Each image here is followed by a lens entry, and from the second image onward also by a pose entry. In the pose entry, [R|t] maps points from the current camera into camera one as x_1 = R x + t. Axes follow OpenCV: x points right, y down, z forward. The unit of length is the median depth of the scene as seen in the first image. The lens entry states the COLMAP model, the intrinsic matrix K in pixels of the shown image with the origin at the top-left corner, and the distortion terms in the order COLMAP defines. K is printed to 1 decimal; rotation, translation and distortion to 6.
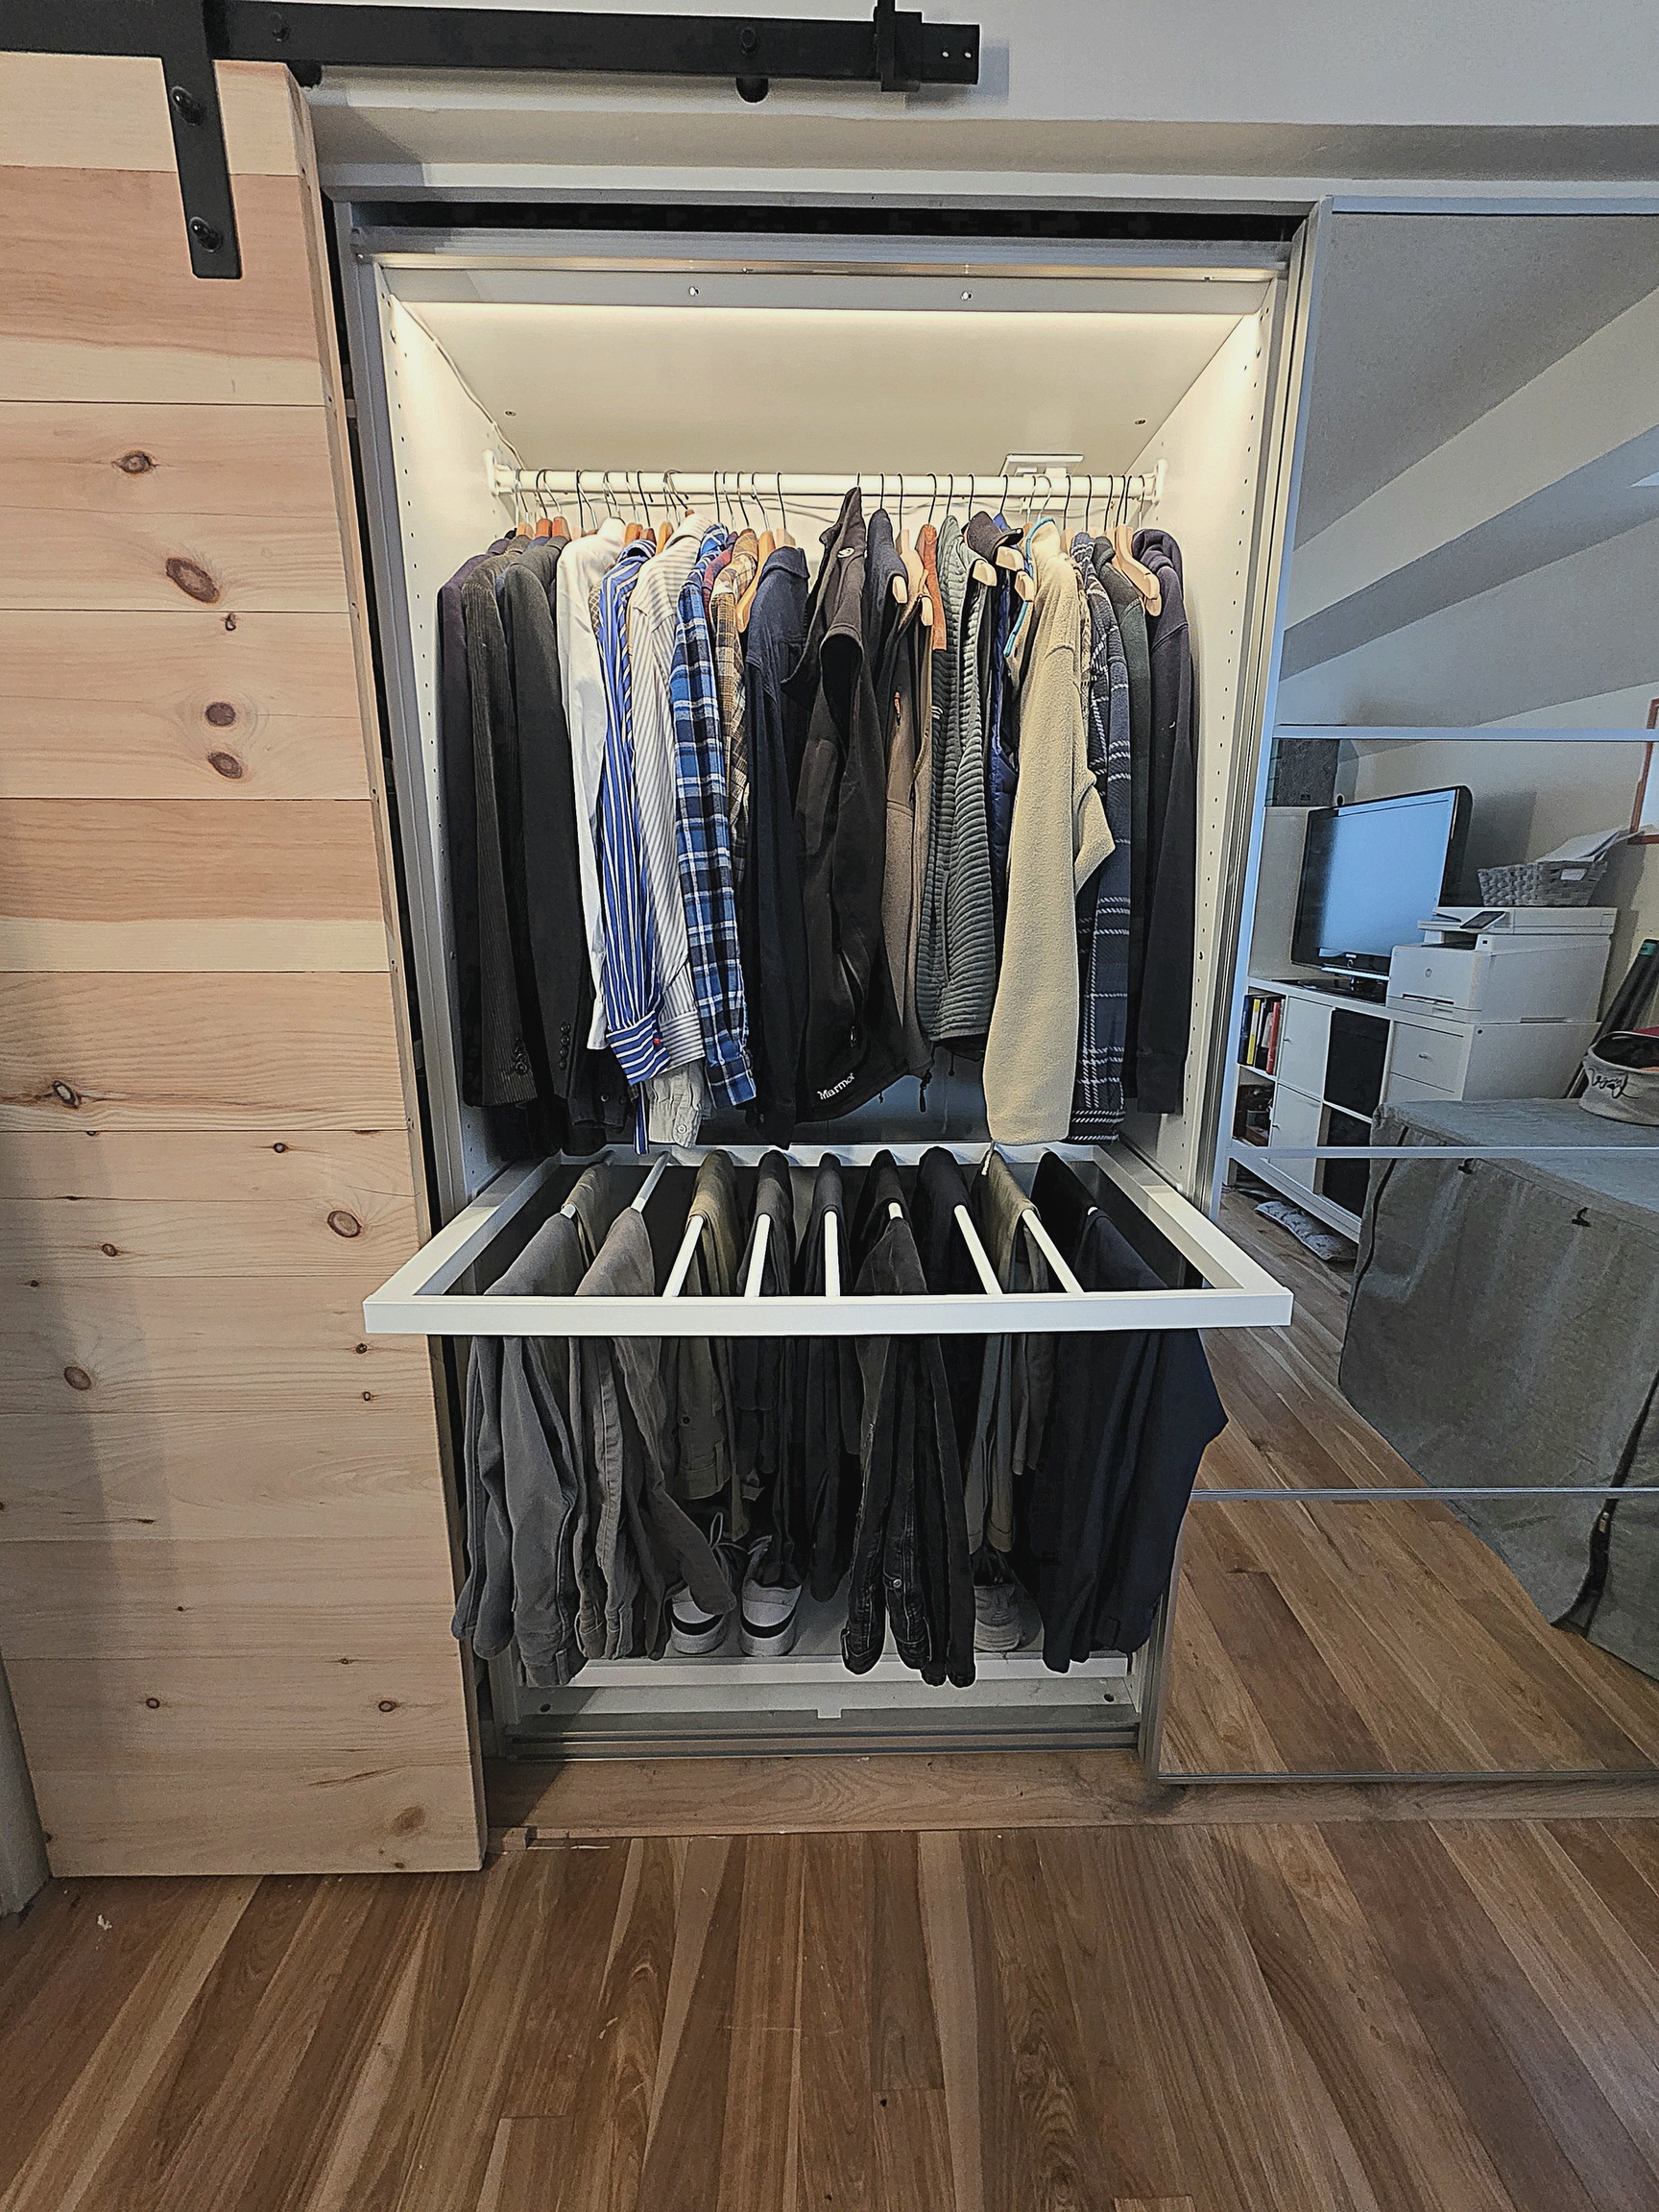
lens RADIAL K [[886.2, 0, 835.0], [0, 886.2, 1092.6], [0, 0, 1]] dist [0.002229, 0.000207]
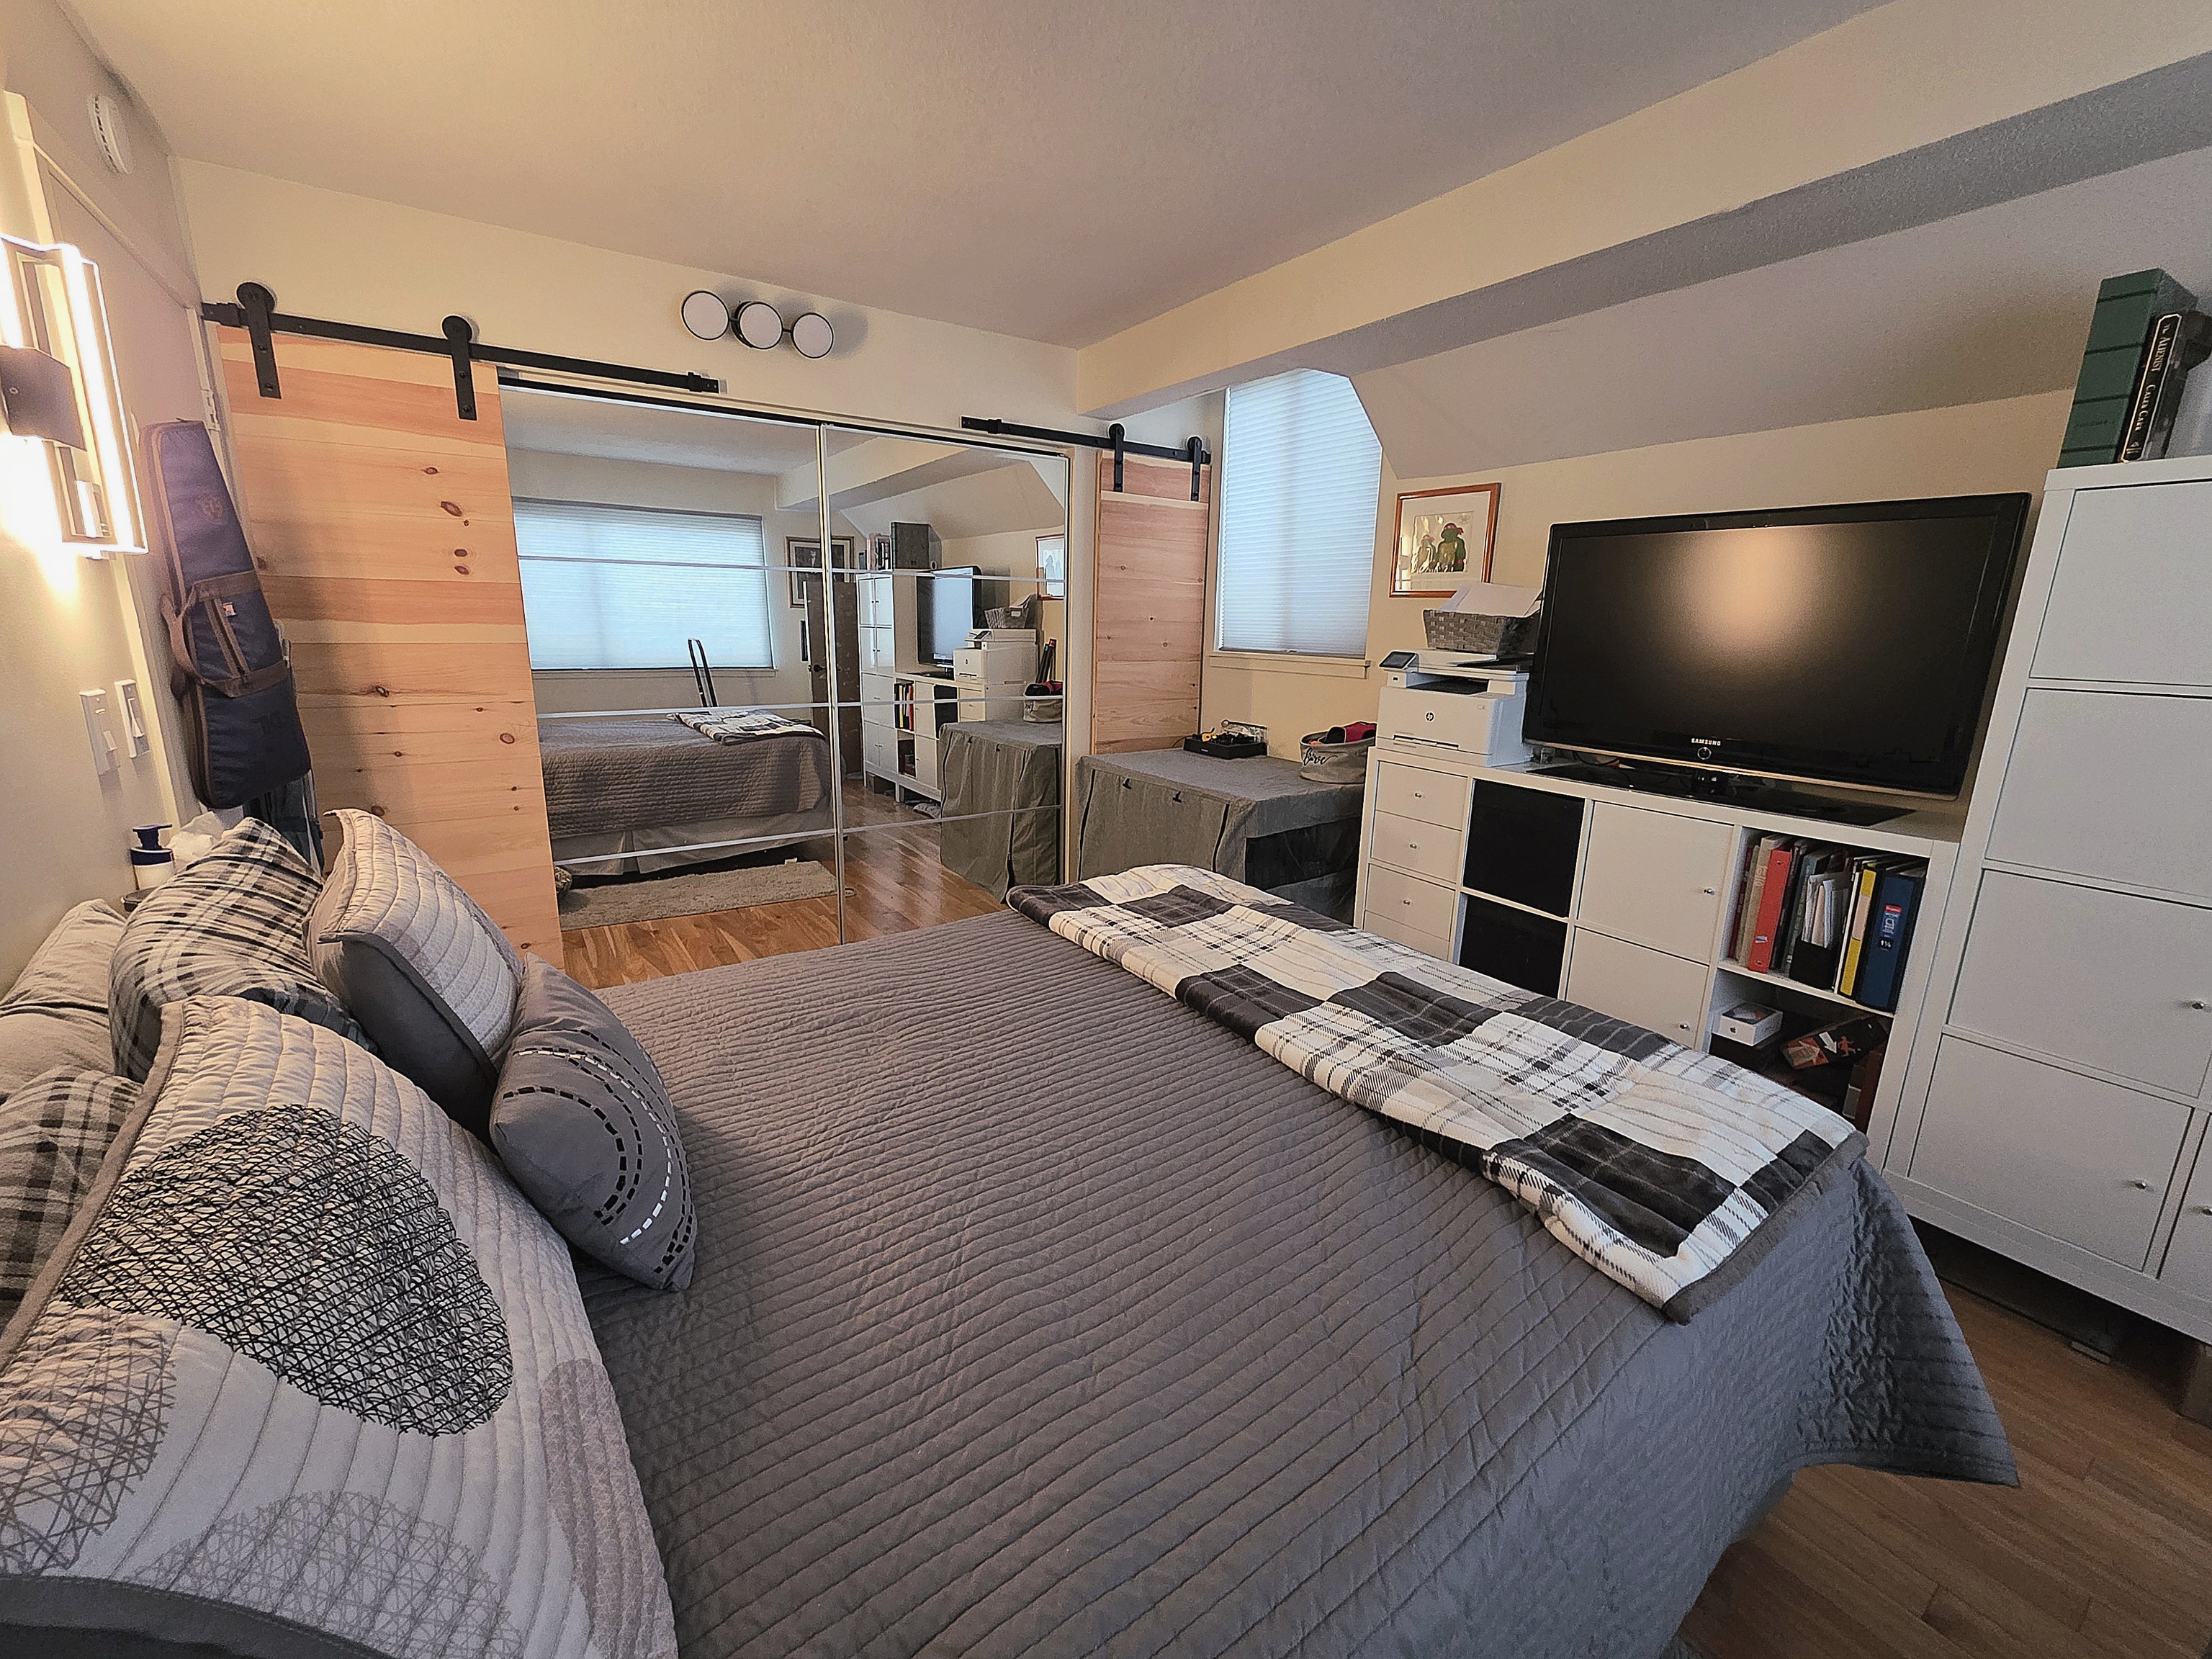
lens RADIAL K [[886.2, 0, 1105.3], [0, 886.2, 819.7], [0, 0, 1]] dist [0.002229, 0.000207]
pose [[0.825853, -0.111194, 0.552813, -0.223909], [0.110206, 0.993287, 0.035154, 0.195389], [-0.553011, 0.031892, 0.832563, -0.874368]]
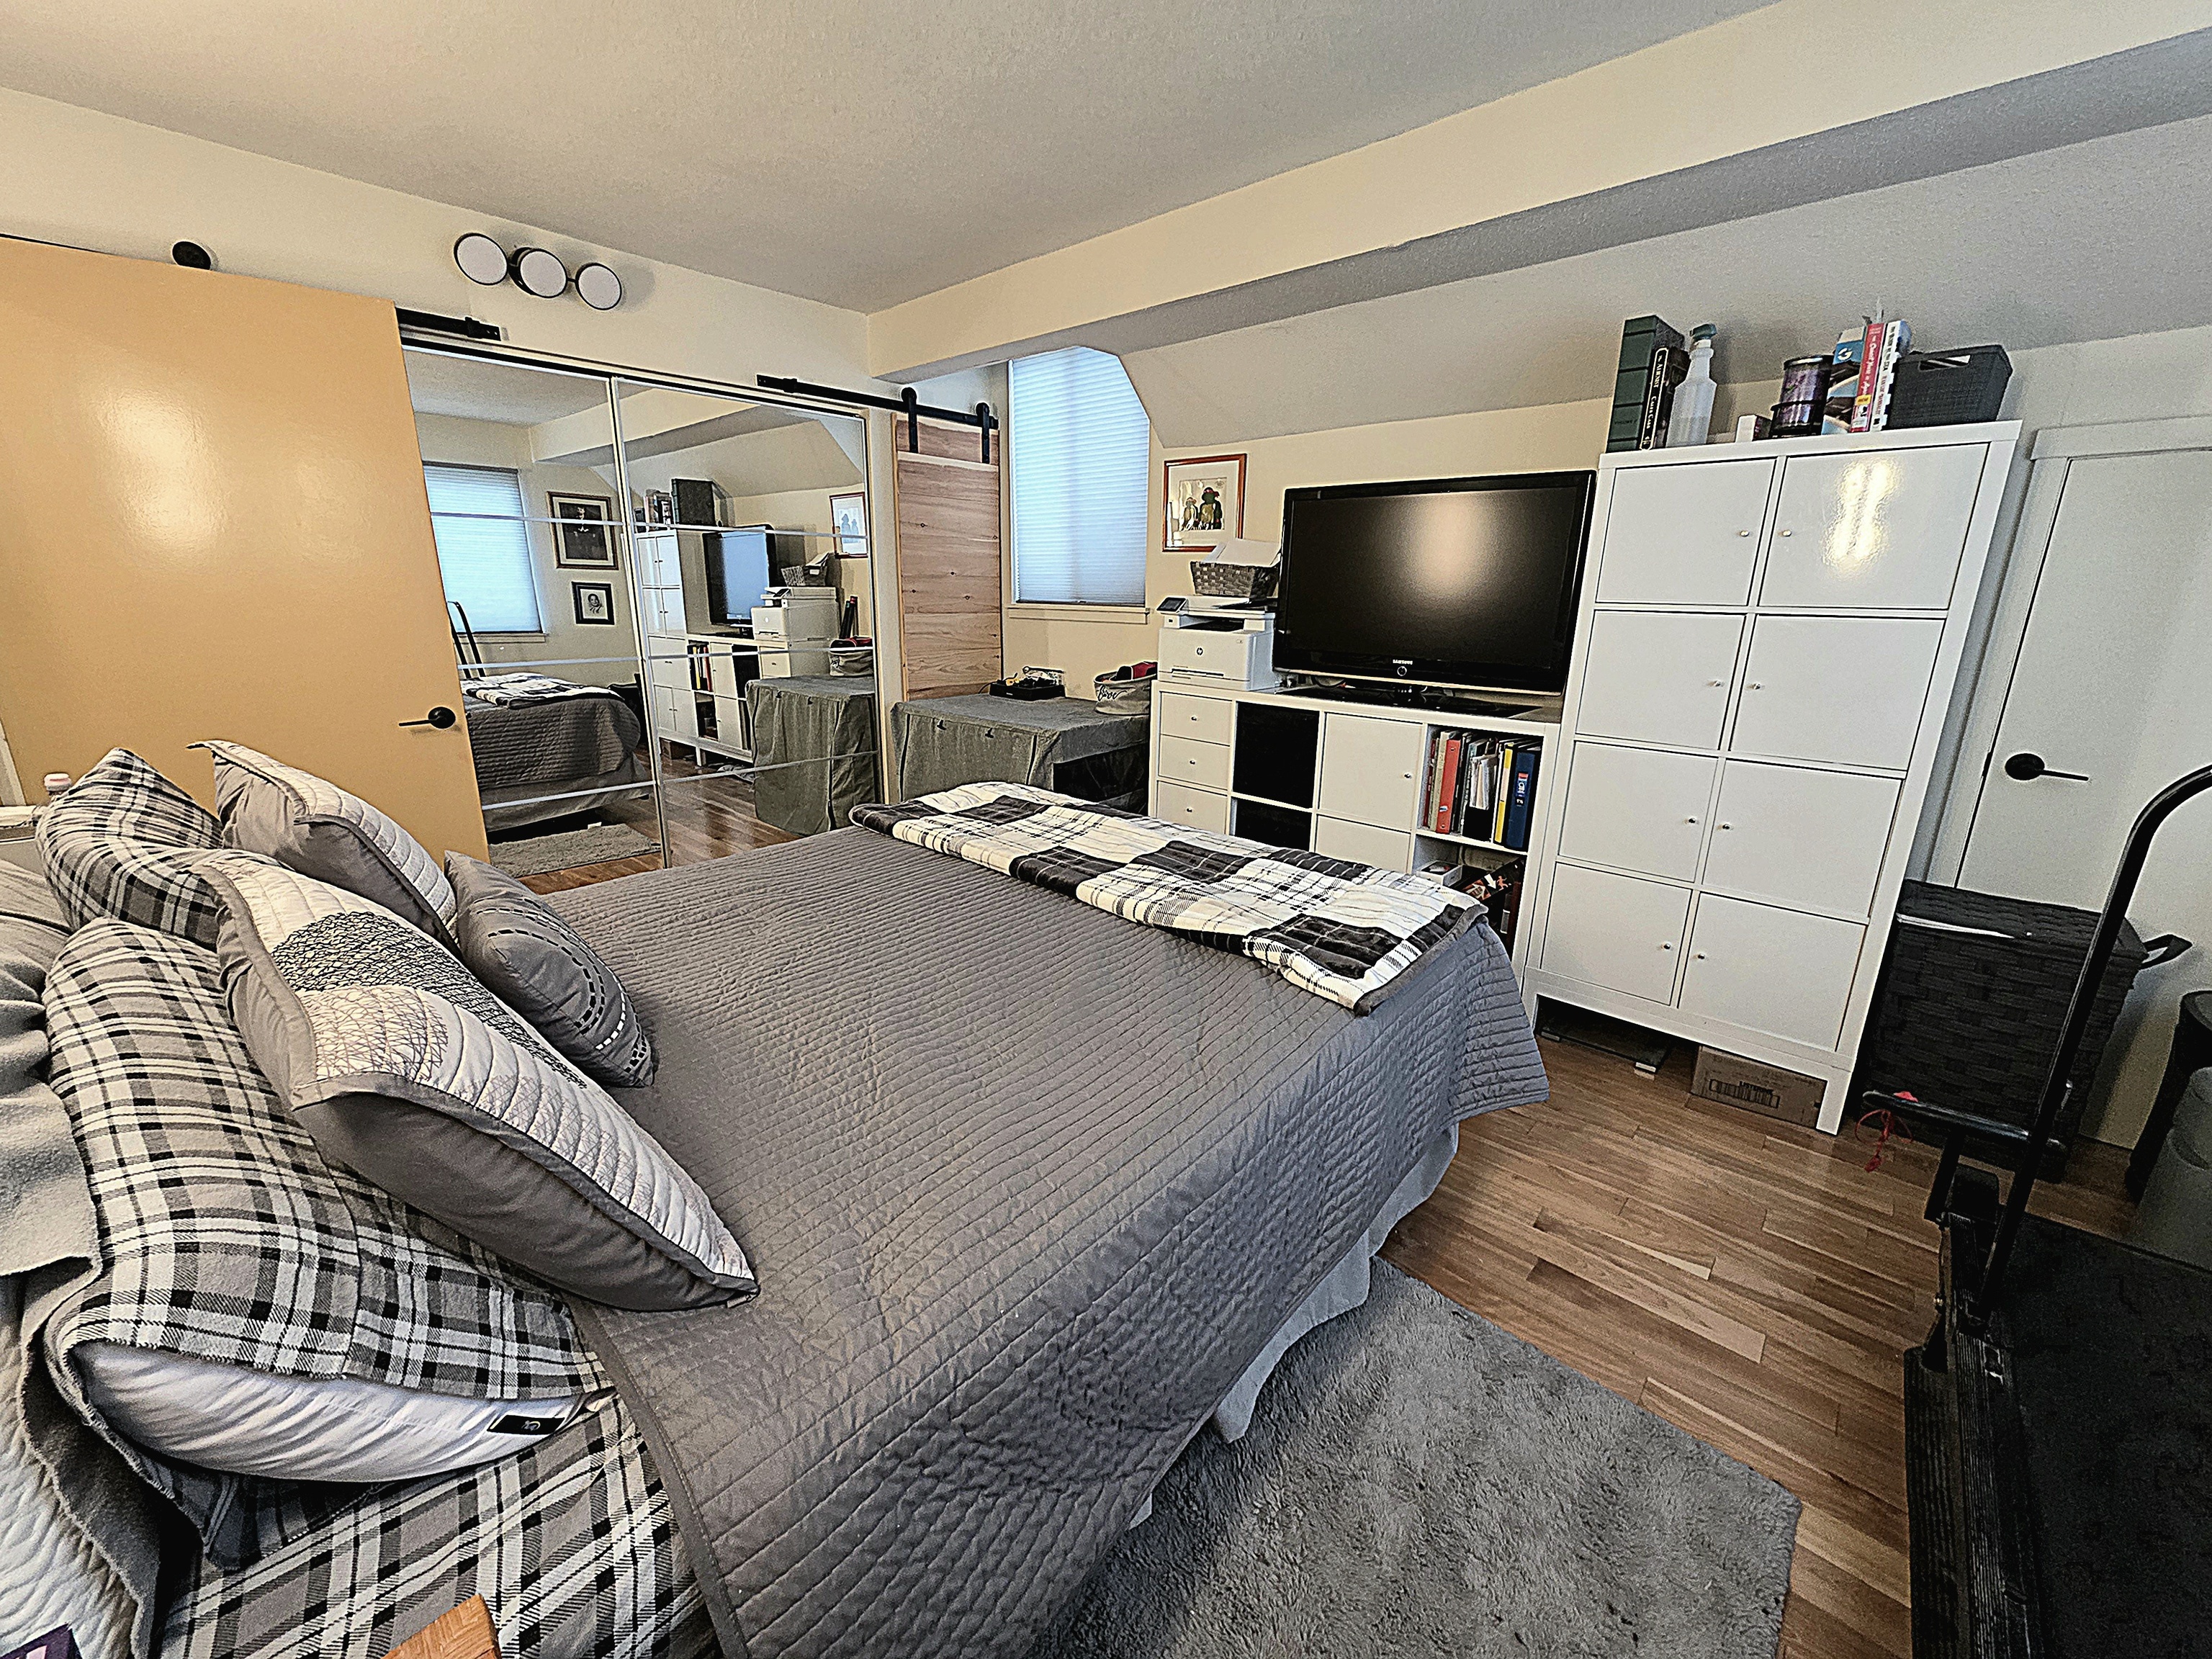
lens RADIAL K [[886.2, 0, 1101.7], [0, 886.2, 823.0], [0, 0, 1]] dist [0.002229, 0.000207]
pose [[0.674770, -0.181952, 0.715248, -0.362153], [0.156209, 0.982387, 0.102541, 0.248382], [-0.721308, 0.042537, 0.691307, -0.985485]]
